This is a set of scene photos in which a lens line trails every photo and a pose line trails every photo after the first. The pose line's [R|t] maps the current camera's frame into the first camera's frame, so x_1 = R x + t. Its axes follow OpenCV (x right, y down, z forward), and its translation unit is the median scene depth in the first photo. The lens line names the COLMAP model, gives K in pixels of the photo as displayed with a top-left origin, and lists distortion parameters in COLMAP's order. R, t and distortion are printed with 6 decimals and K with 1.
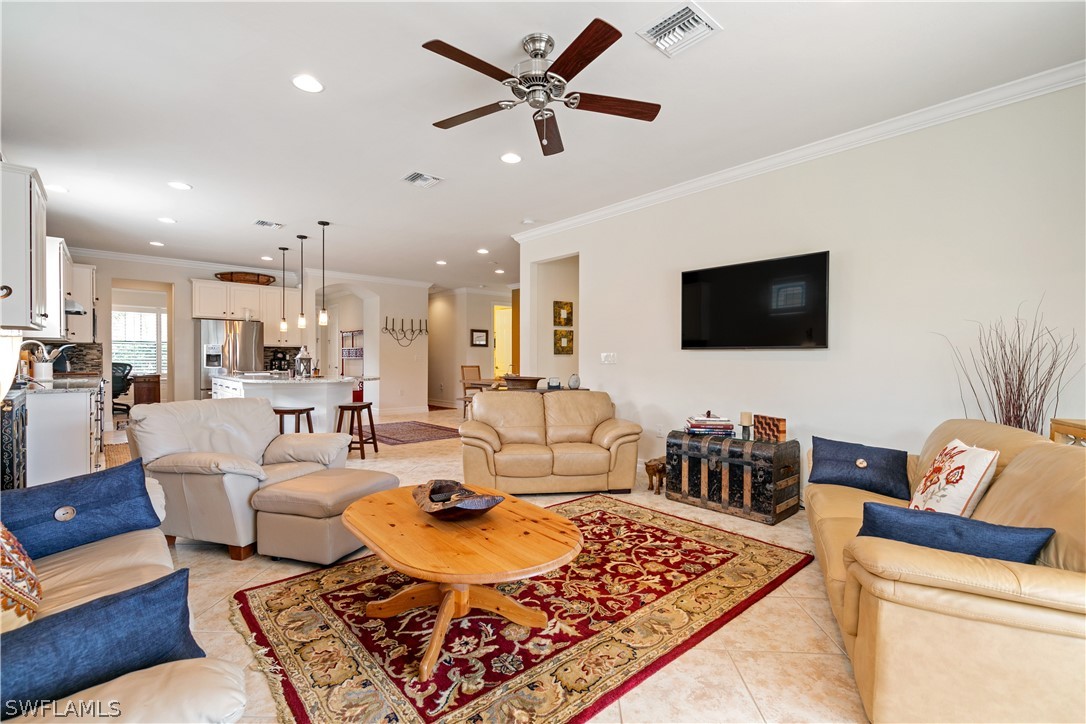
lens RADIAL K [[478.6, 0, 541.5], [0, 478.6, 368.8], [0, 0, 1]] dist [0.004312, -0.000526]
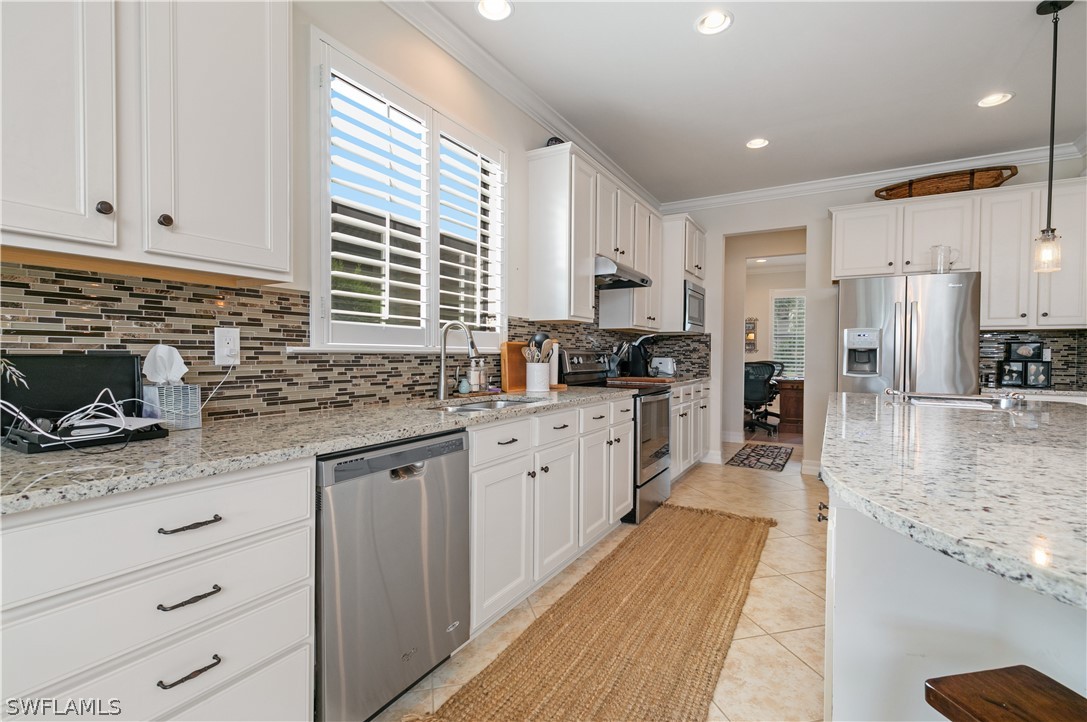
lens RADIAL K [[494.2, 0, 556.4], [0, 494.2, 359.1], [0, 0, 1]] dist [0.012959, -0.000198]
pose [[0.318132, 0.010699, -0.947986, -0.658677], [-0.024955, 0.999684, 0.002907, -0.027990], [0.947718, 0.022732, 0.318298, 1.189158]]
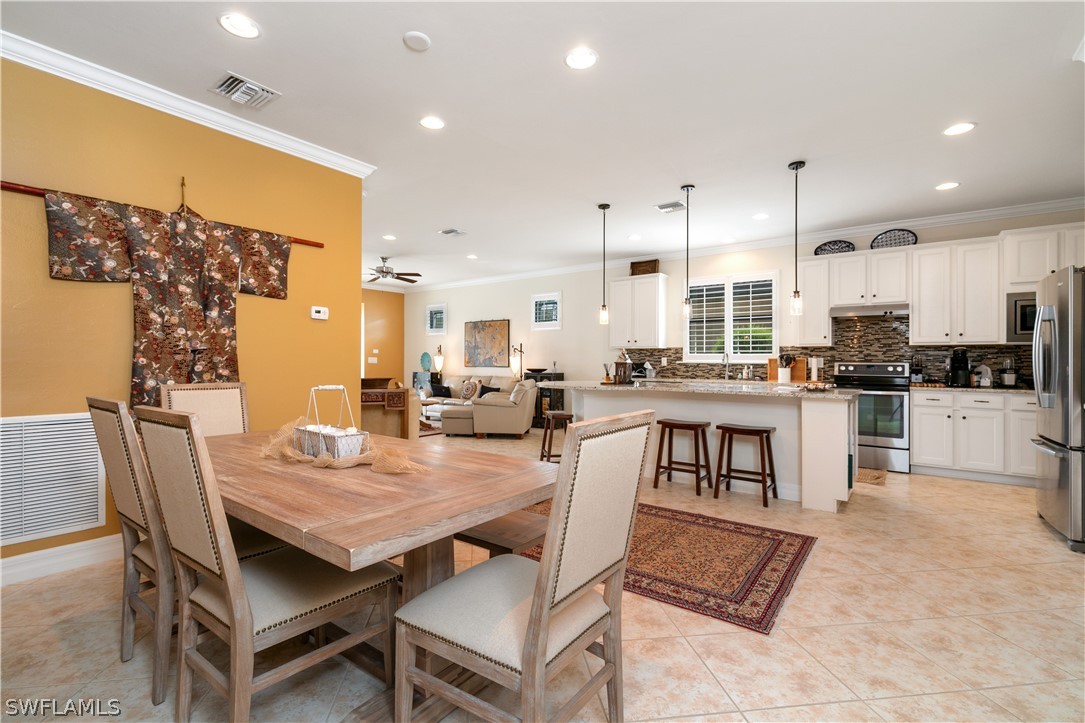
lens RADIAL K [[501.5, 0, 534.2], [0, 501.5, 361.9], [0, 0, 1]] dist [-0.002125, -0.000294]
pose [[-0.984291, -0.011010, -0.176210, -0.273817], [-0.014469, 0.999727, 0.018356, -0.061106], [0.175960, 0.020617, -0.984181, 3.053682]]
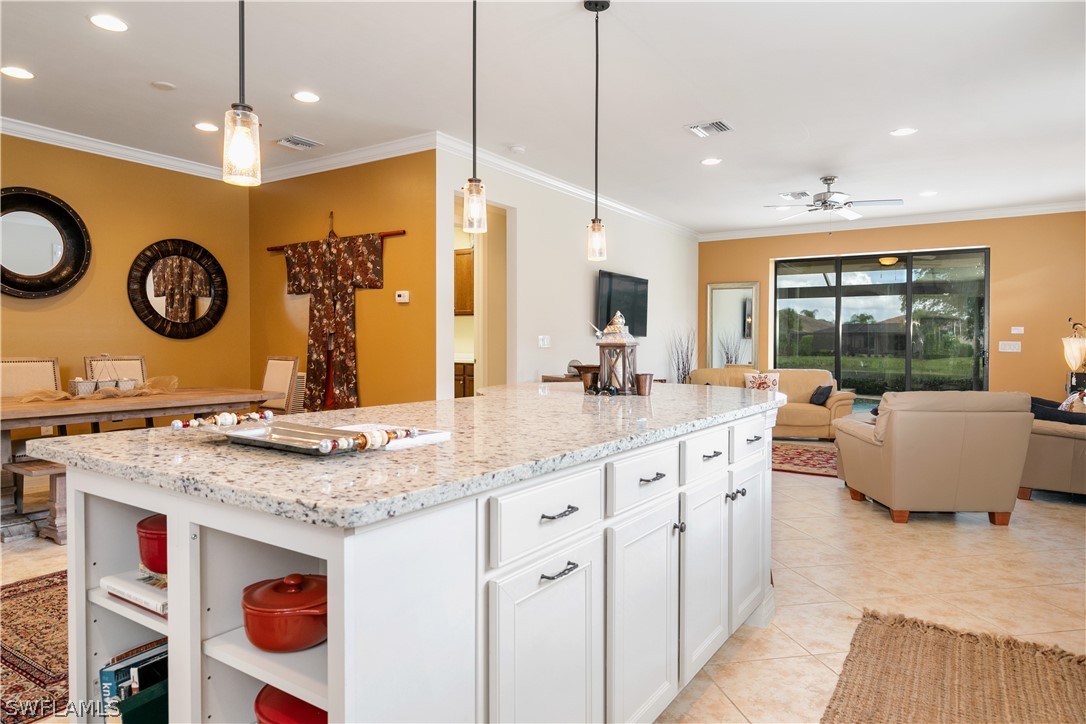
lens RADIAL K [[664.3, 0, 551.1], [0, 664.3, 351.4], [0, 0, 1]] dist [-0.015576, 0.000558]
pose [[-0.247425, -0.020444, 0.968691, -1.603378], [0.007891, 0.999702, 0.023114, -0.047219], [-0.968875, 0.013363, -0.247190, 1.914829]]
